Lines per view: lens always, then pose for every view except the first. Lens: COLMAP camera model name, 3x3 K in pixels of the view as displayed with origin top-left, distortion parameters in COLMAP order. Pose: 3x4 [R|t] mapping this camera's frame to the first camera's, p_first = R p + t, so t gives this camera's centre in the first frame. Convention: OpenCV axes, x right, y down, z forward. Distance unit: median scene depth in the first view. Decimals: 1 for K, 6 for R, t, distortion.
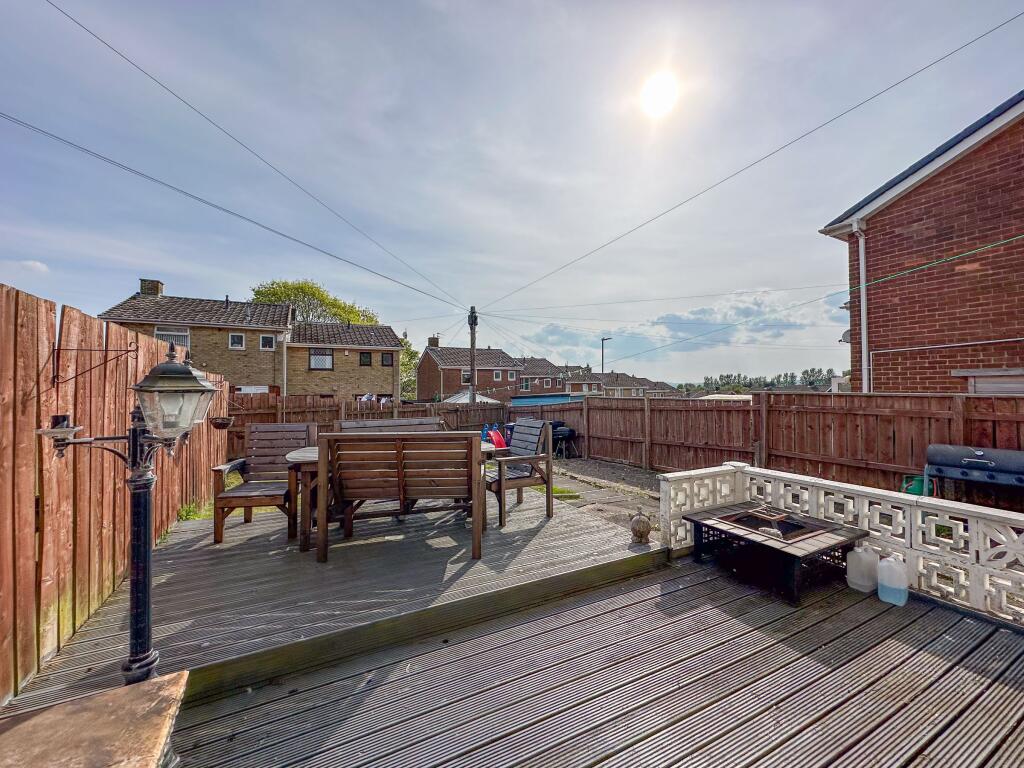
lens RADIAL K [[411.2, 0, 516.2], [0, 411.2, 384.6], [0, 0, 1]] dist [-0.004691, 0.000384]
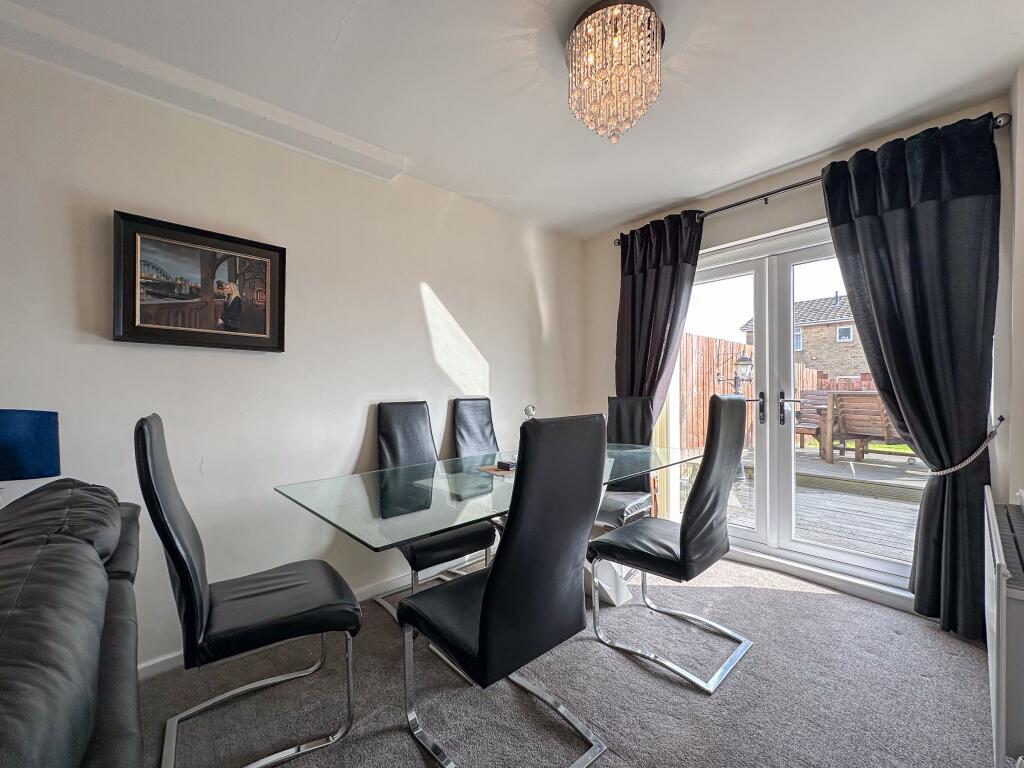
lens RADIAL K [[411.2, 0, 512.8], [0, 411.2, 388.4], [0, 0, 1]] dist [-0.004691, 0.000384]
pose [[0.261376, 0.010247, -0.965183, 0.115656], [0.013341, 0.999810, 0.014227, 0.008413], [0.965145, -0.016595, 0.261190, -0.103060]]
